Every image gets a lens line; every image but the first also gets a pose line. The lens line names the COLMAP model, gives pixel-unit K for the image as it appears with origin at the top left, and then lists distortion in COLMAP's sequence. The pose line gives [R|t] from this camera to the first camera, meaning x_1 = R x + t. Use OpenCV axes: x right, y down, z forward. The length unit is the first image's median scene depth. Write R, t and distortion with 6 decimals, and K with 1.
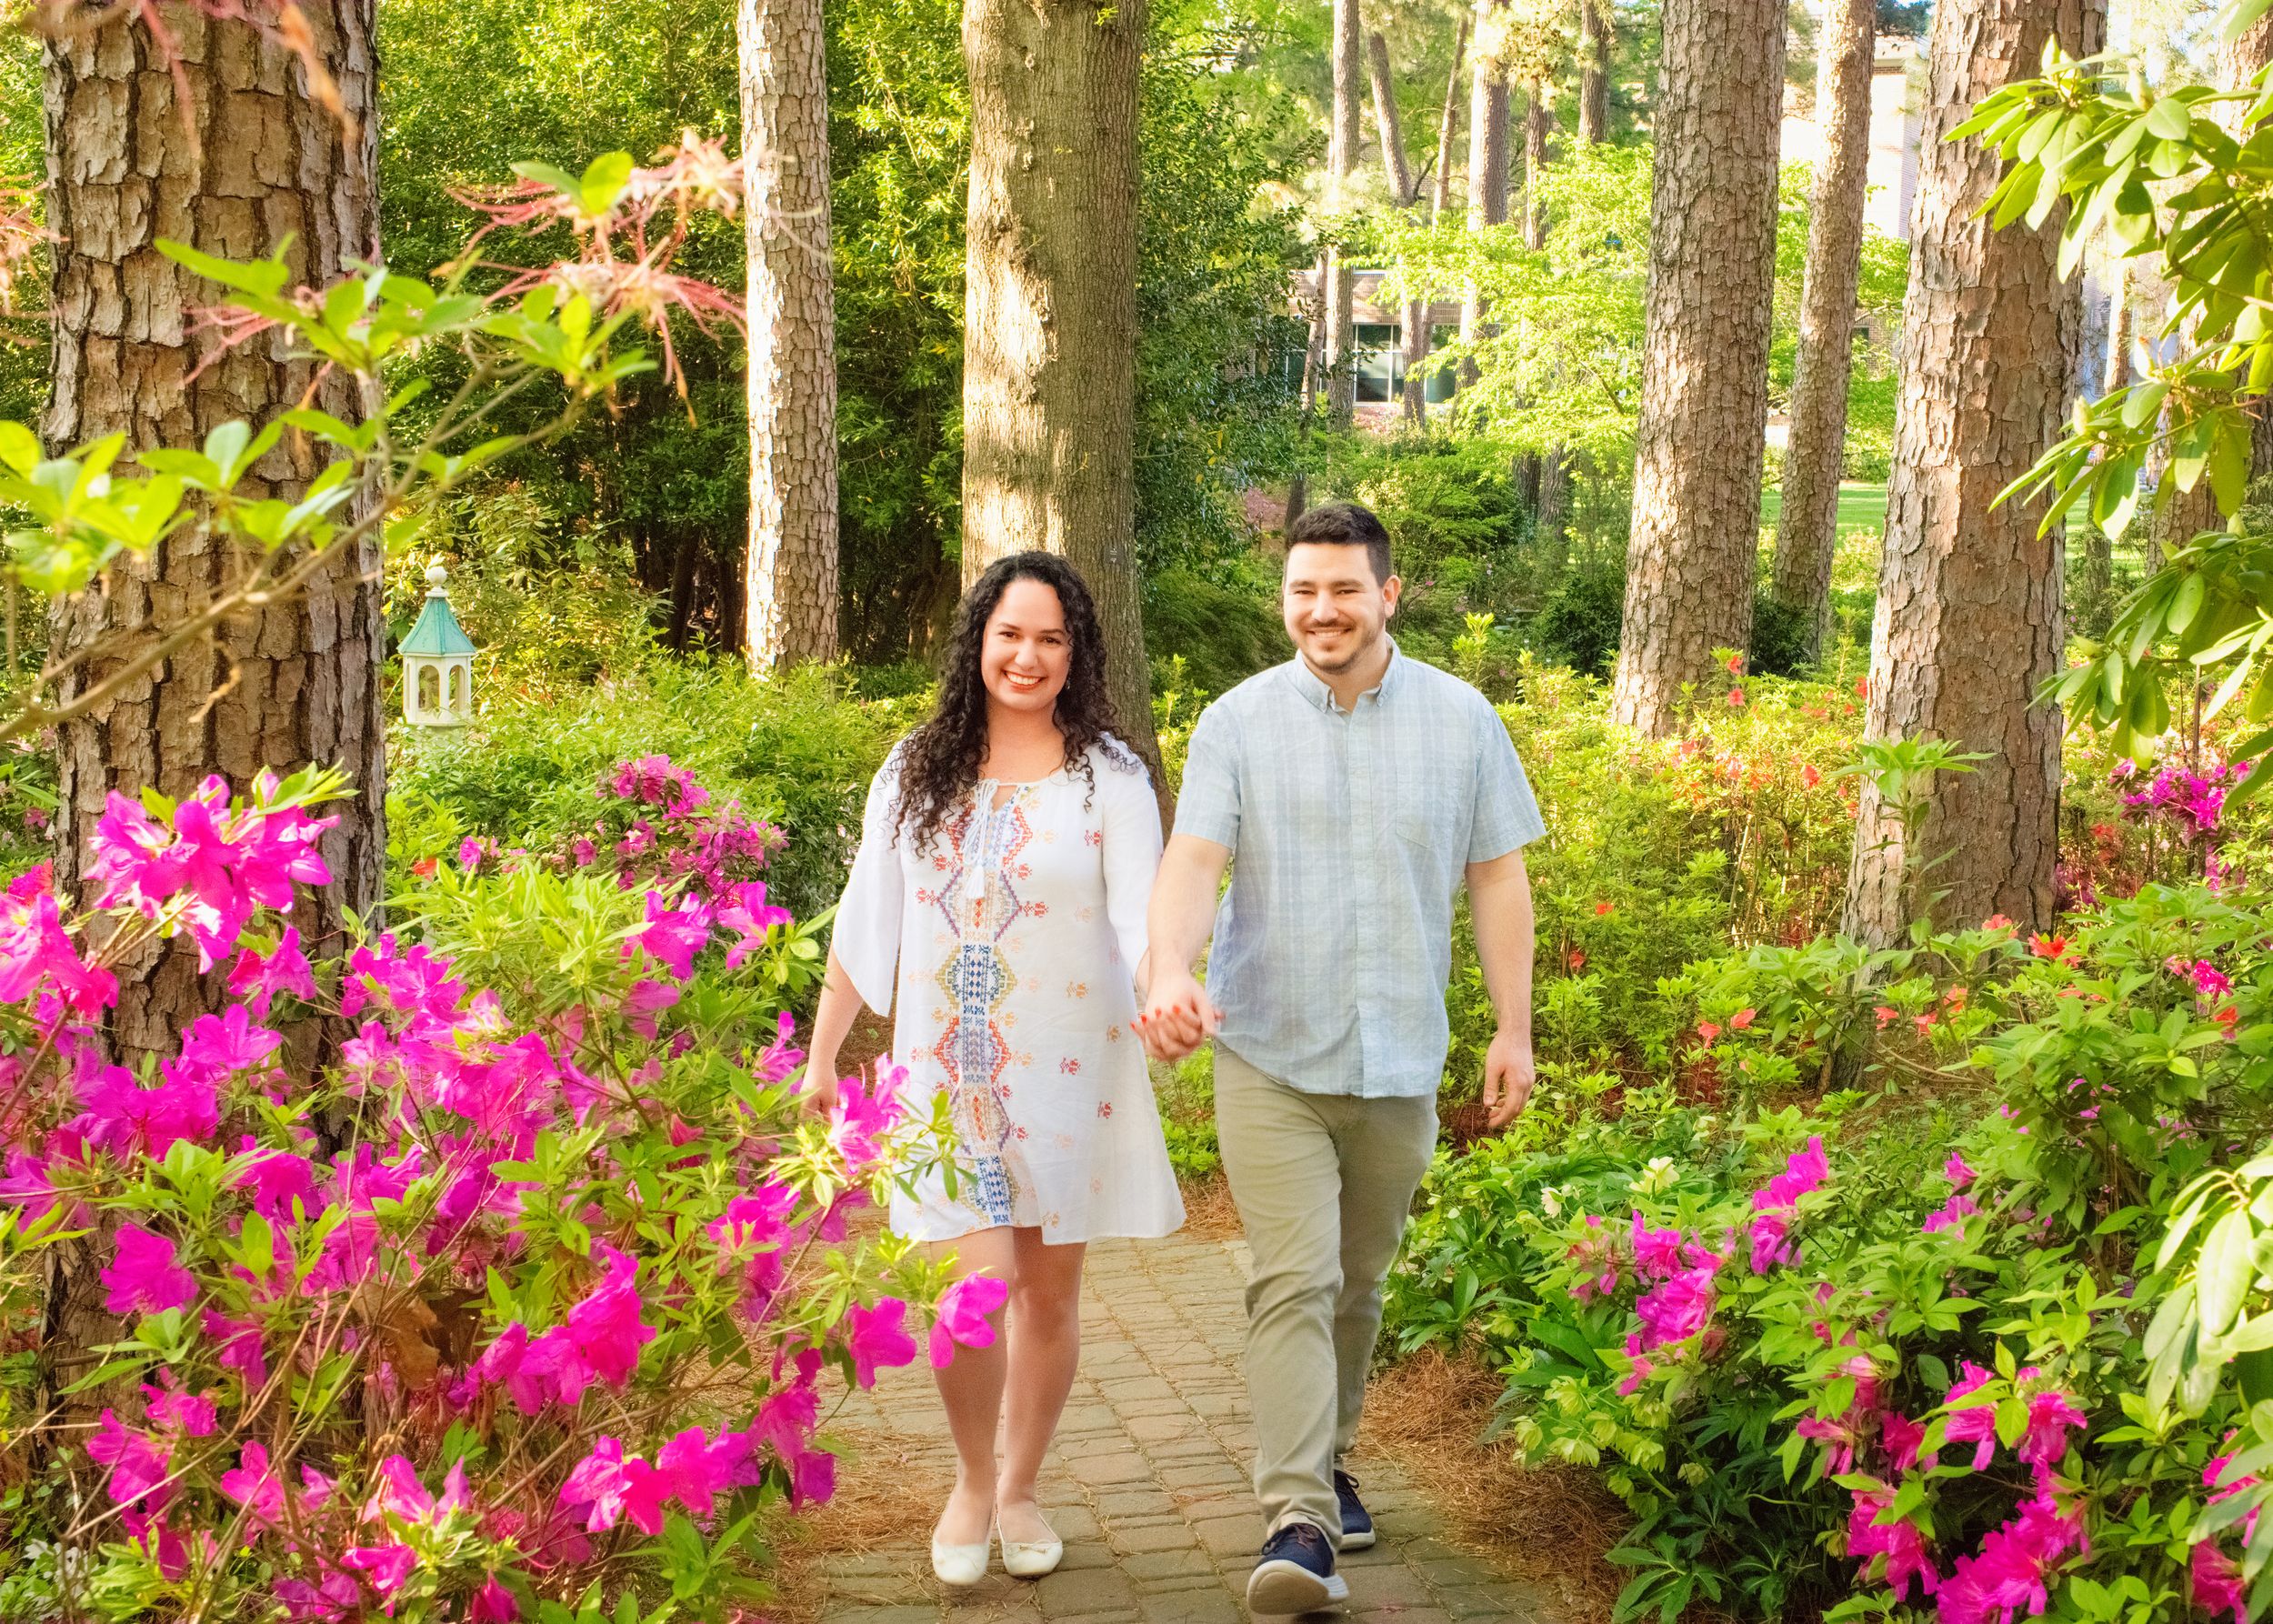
lens RADIAL K [[2862.9, 0, 1137.9], [0, 2862.9, 808.0], [0, 0, 1]] dist [0.017743, 0.000000]
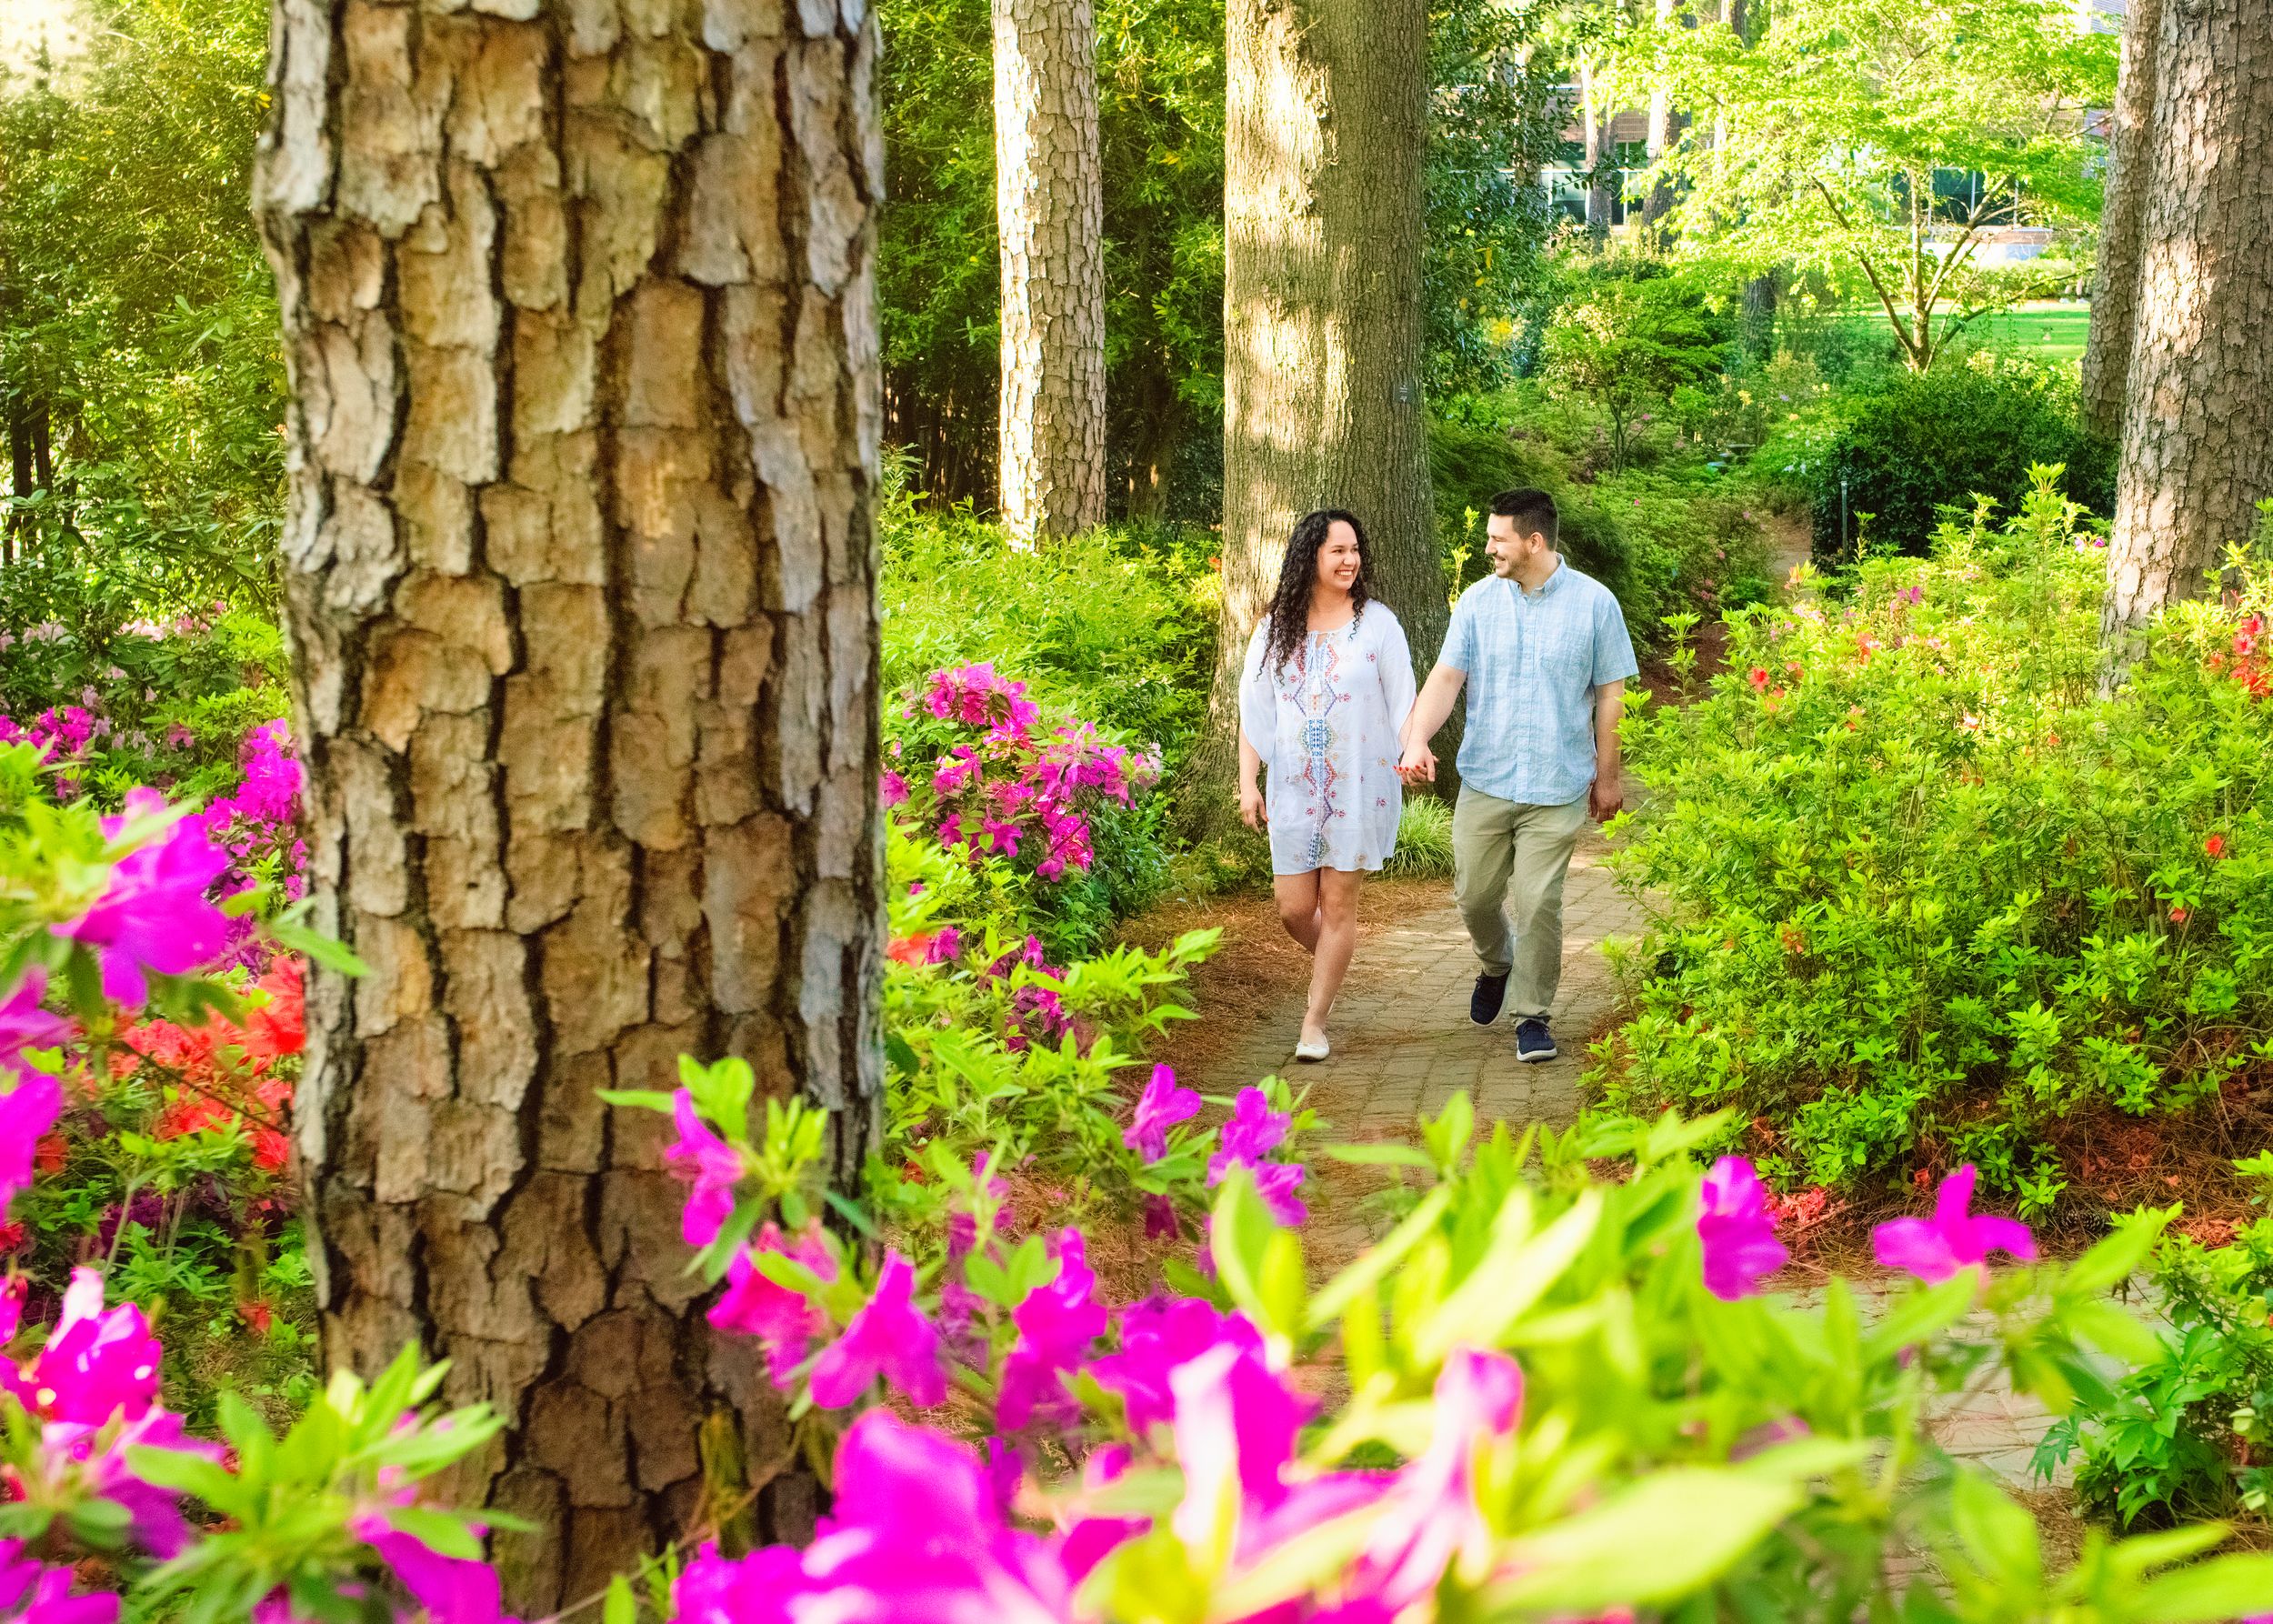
lens RADIAL K [[2597.6, 0, 1135.2], [0, 2597.6, 814.5], [0, 0, 1]] dist [0.021662, 0.000000]
pose [[0.999880, -0.015427, -0.001334, -0.111956], [0.015483, 0.997164, 0.073656, -0.025737], [0.000194, -0.073668, 0.997283, 0.259422]]
